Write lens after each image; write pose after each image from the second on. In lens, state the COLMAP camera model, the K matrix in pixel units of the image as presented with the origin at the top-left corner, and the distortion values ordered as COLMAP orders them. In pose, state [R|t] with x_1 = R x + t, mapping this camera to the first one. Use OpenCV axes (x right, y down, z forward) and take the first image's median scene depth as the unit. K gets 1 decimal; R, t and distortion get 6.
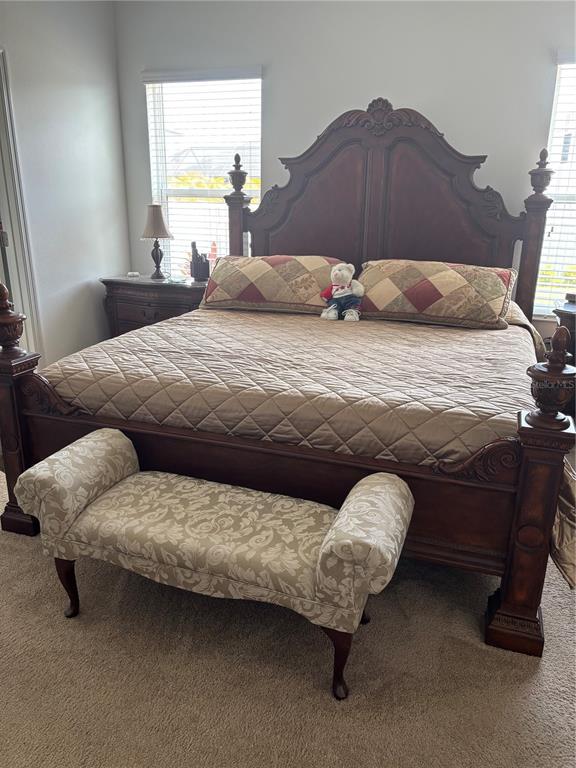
lens RADIAL K [[575.8, 0, 288.0], [0, 575.8, 384.0], [0, 0, 1]] dist [0.005708, 0.003067]
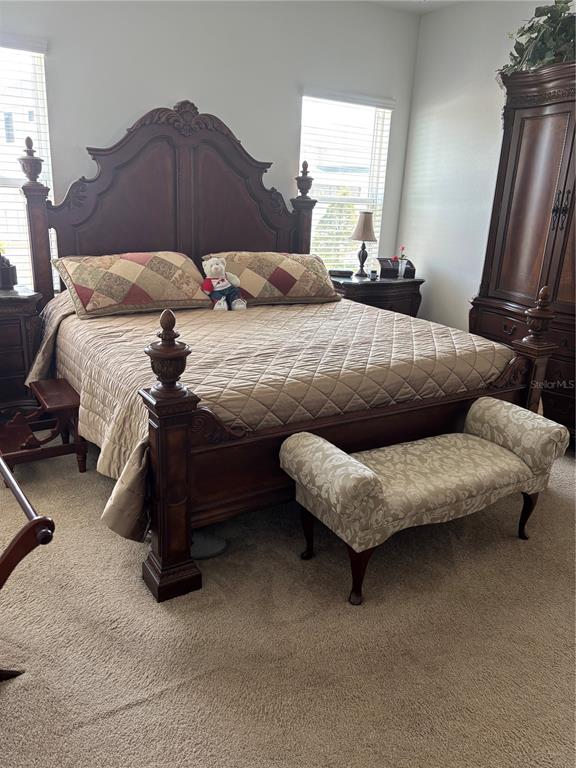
lens RADIAL K [[574.2, 0, 288.0], [0, 574.2, 384.0], [0, 0, 1]] dist [0.003485, -0.009265]
pose [[0.632733, -0.224125, 0.741226, -0.666423], [0.197442, 0.972256, 0.125439, -0.088759], [-0.748776, 0.066980, 0.659430, 0.209291]]
